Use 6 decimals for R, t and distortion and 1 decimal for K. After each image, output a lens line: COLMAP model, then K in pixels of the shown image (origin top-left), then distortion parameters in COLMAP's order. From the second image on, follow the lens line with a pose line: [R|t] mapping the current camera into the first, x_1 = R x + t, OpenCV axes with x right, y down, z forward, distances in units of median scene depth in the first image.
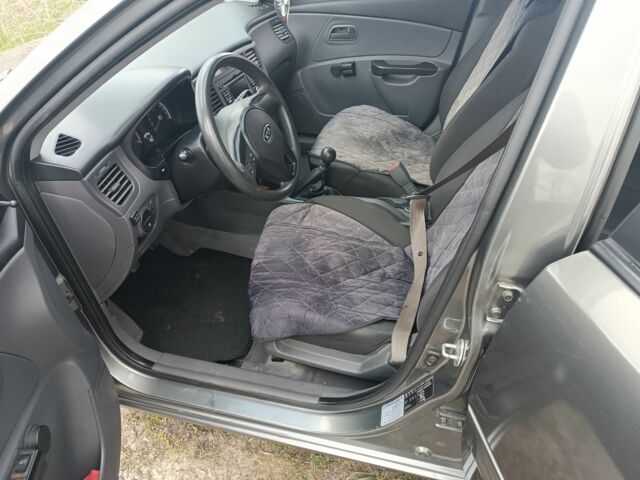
lens RADIAL K [[473.5, 0, 323.0], [0, 473.5, 241.8], [0, 0, 1]] dist [0.015231, -0.007345]
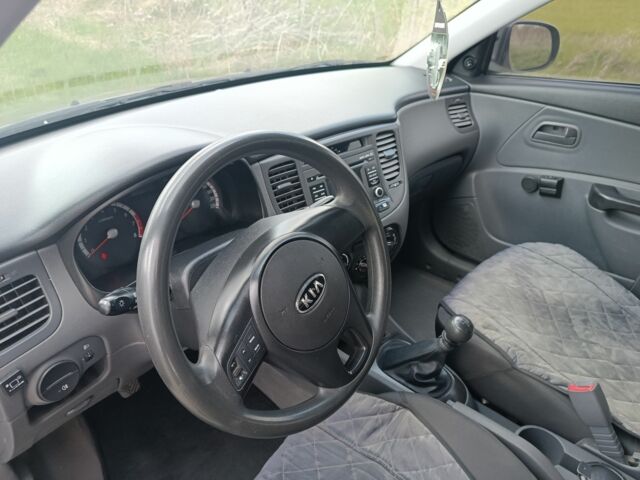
lens RADIAL K [[473.5, 0, 316.6], [0, 473.5, 236.8], [0, 0, 1]] dist [0.015231, -0.007345]
pose [[0.885195, 0.272592, -0.376992, 0.035805], [-0.324580, 0.942409, -0.080699, -0.149696], [0.333282, 0.193799, 0.922694, 0.320474]]
